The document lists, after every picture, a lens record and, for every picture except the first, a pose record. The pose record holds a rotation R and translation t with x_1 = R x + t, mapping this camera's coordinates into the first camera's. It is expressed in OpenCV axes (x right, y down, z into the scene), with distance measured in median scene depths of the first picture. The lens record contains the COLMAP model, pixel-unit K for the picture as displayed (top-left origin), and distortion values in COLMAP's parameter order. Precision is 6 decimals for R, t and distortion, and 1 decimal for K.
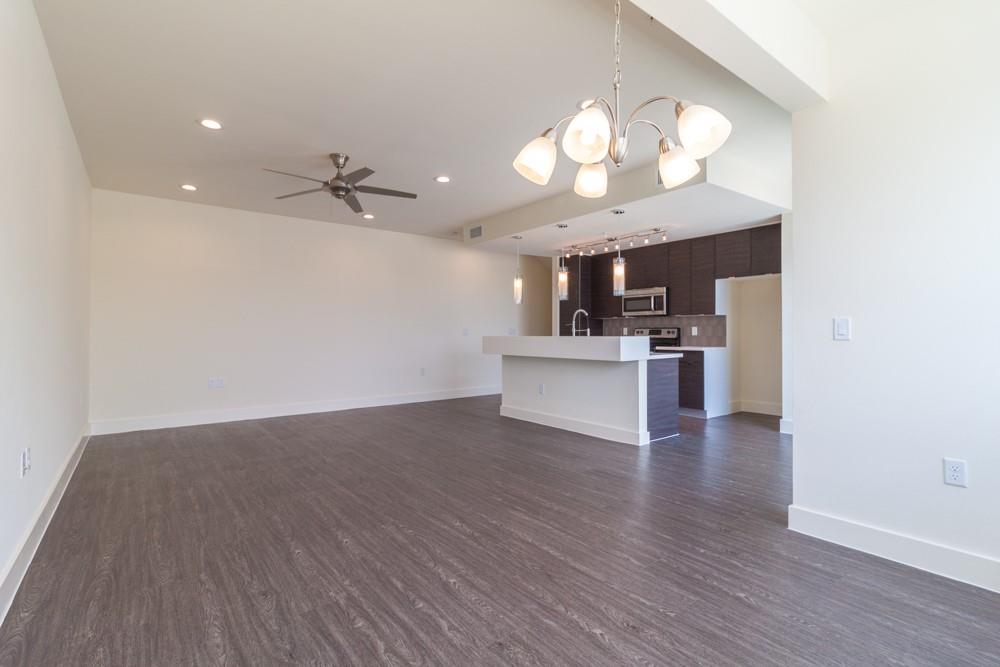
lens RADIAL K [[464.0, 0, 500.0], [0, 464.0, 331.6], [0, 0, 1]] dist [-0.003283, 0.000937]
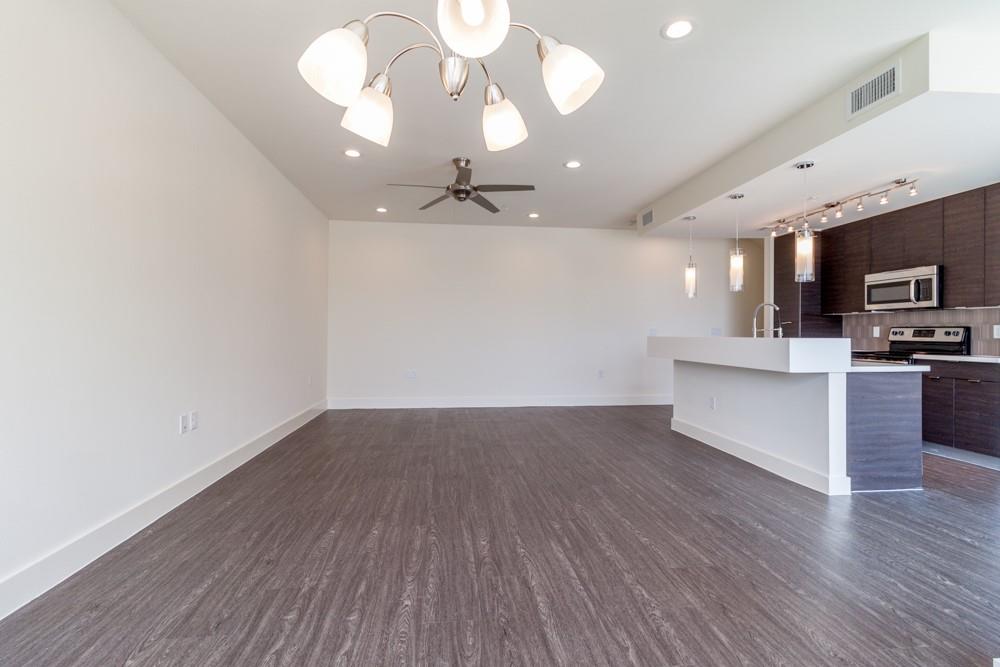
lens RADIAL K [[464.0, 0, 497.8], [0, 464.0, 334.2], [0, 0, 1]] dist [-0.003283, 0.000937]
pose [[0.852911, 0.007295, -0.522005, 0.252336], [-0.004184, 0.999966, 0.007139, 0.001046], [0.522039, -0.003905, 0.852913, 0.153865]]
